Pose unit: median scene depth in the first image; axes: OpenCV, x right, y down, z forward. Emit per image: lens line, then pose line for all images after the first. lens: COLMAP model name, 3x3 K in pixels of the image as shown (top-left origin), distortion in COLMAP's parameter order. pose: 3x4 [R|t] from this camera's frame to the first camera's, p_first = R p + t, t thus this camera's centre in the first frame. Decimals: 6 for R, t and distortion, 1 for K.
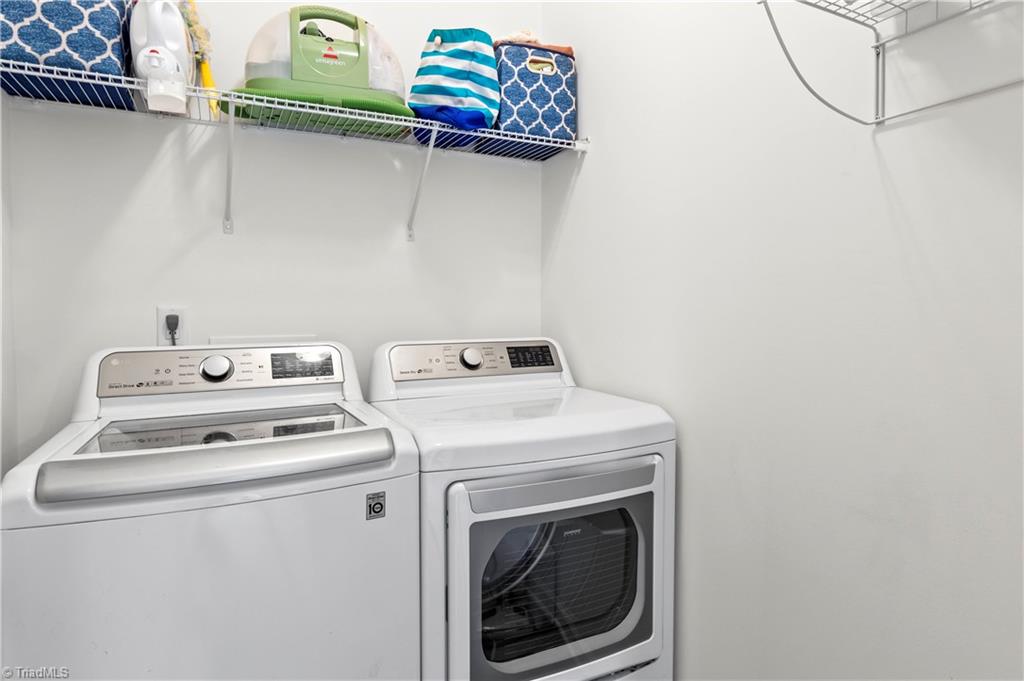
lens RADIAL K [[606.5, 0, 513.4], [0, 606.5, 333.2], [0, 0, 1]] dist [-0.010232, -0.003194]
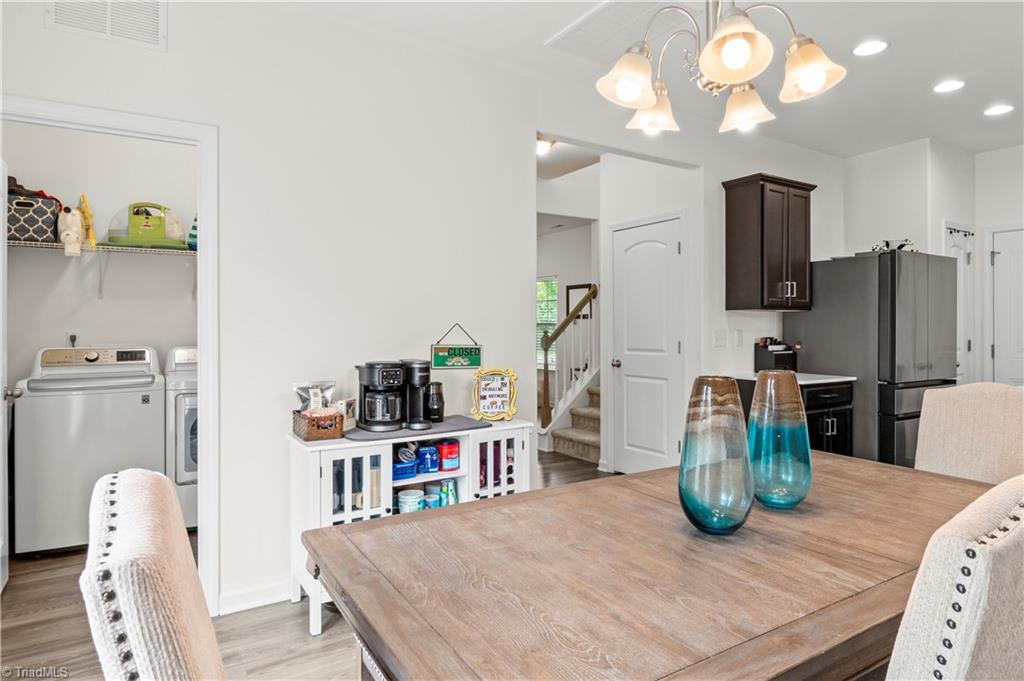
lens RADIAL K [[606.5, 0, 513.4], [0, 606.5, 333.2], [0, 0, 1]] dist [-0.010232, -0.003194]
pose [[0.993638, -0.002235, 0.112596, 0.913921], [0.007062, 0.999072, -0.042489, 0.078799], [-0.112397, 0.043014, 0.992732, -1.590502]]
